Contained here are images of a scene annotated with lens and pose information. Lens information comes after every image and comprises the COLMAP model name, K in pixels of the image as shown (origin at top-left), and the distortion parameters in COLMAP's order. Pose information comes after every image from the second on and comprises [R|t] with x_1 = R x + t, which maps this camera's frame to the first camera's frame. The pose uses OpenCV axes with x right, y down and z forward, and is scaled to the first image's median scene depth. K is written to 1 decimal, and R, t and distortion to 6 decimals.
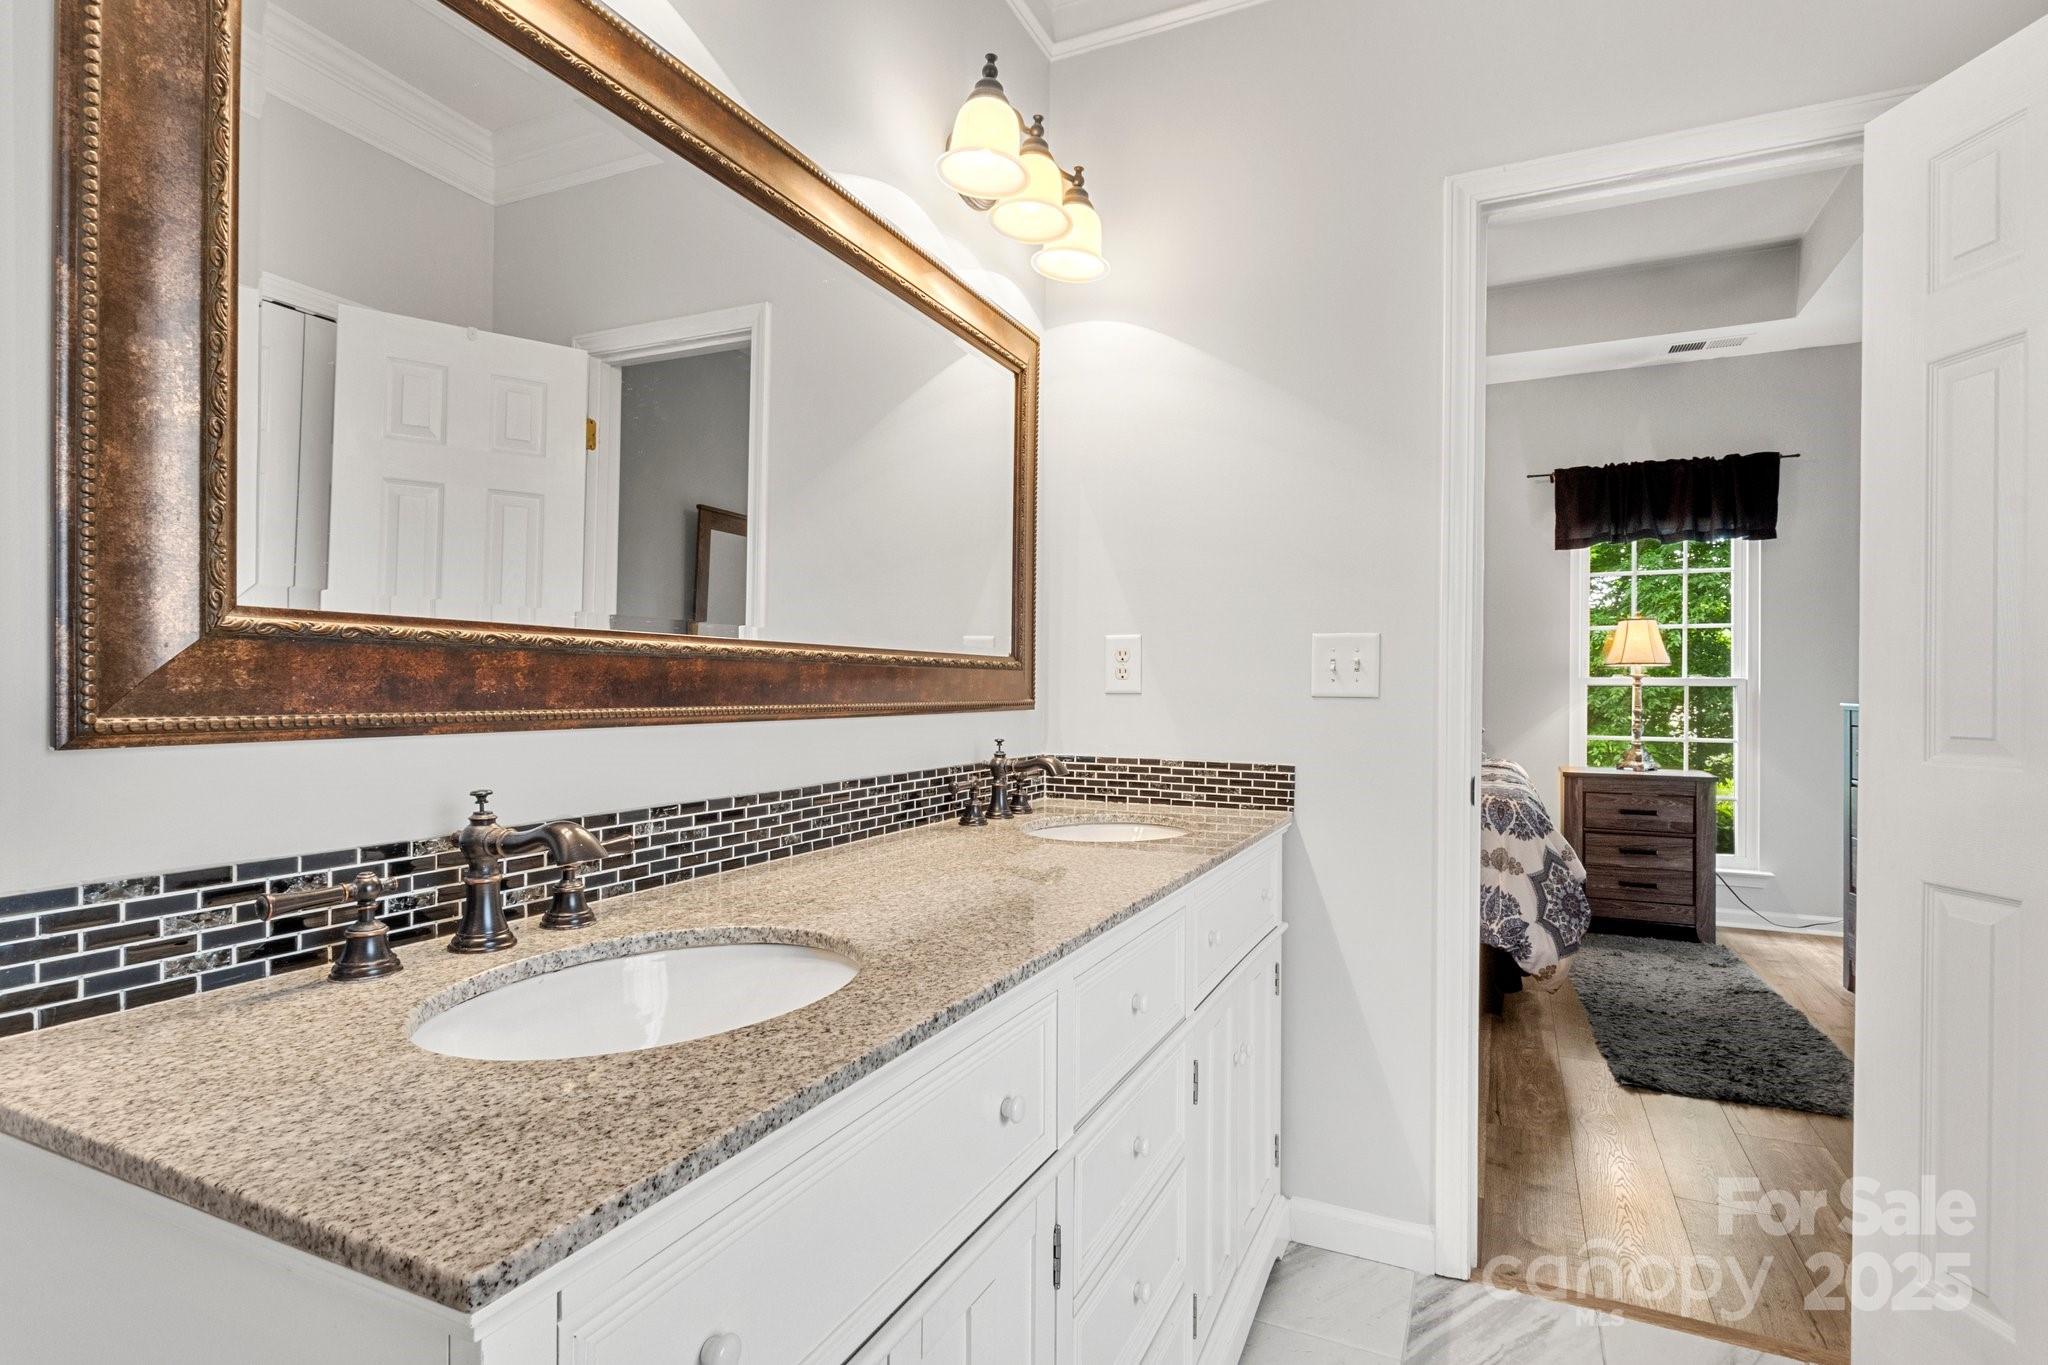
lens RADIAL K [[1011.7, 0, 1024.0], [0, 1011.7, 682.5], [0, 0, 1]] dist [0.000982, 0.000759]
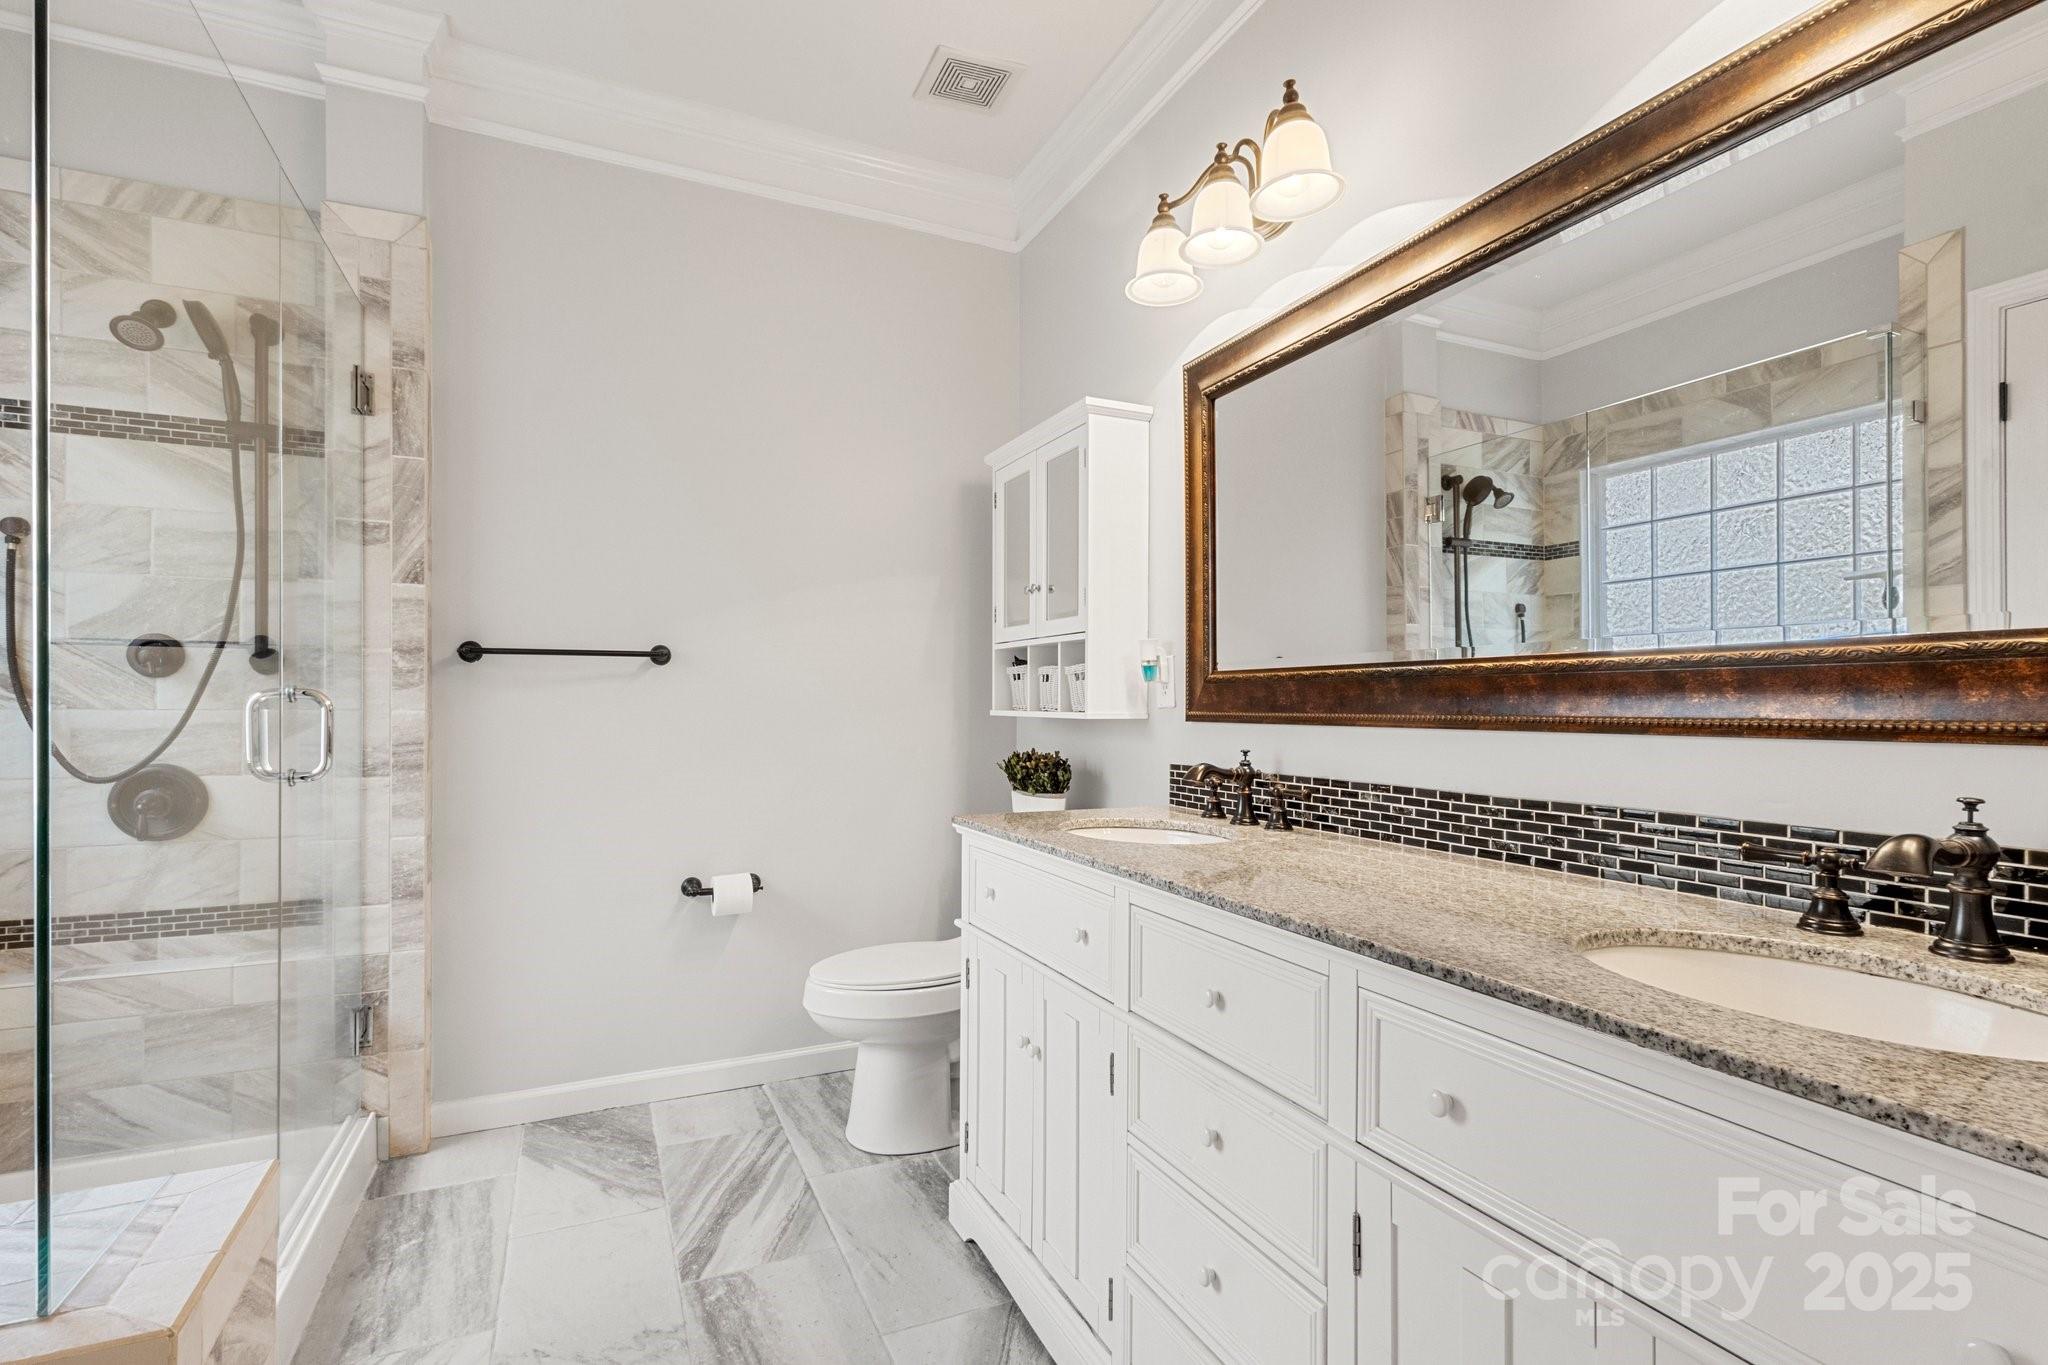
lens RADIAL K [[944.0, 0, 1016.7], [0, 944.0, 684.6], [0, 0, 1]] dist [0.004188, 0.000997]
pose [[-0.640111, -0.020983, -0.767996, 0.942898], [0.001658, 0.999587, -0.028693, 0.018770], [0.768280, -0.019640, -0.639812, 1.393394]]
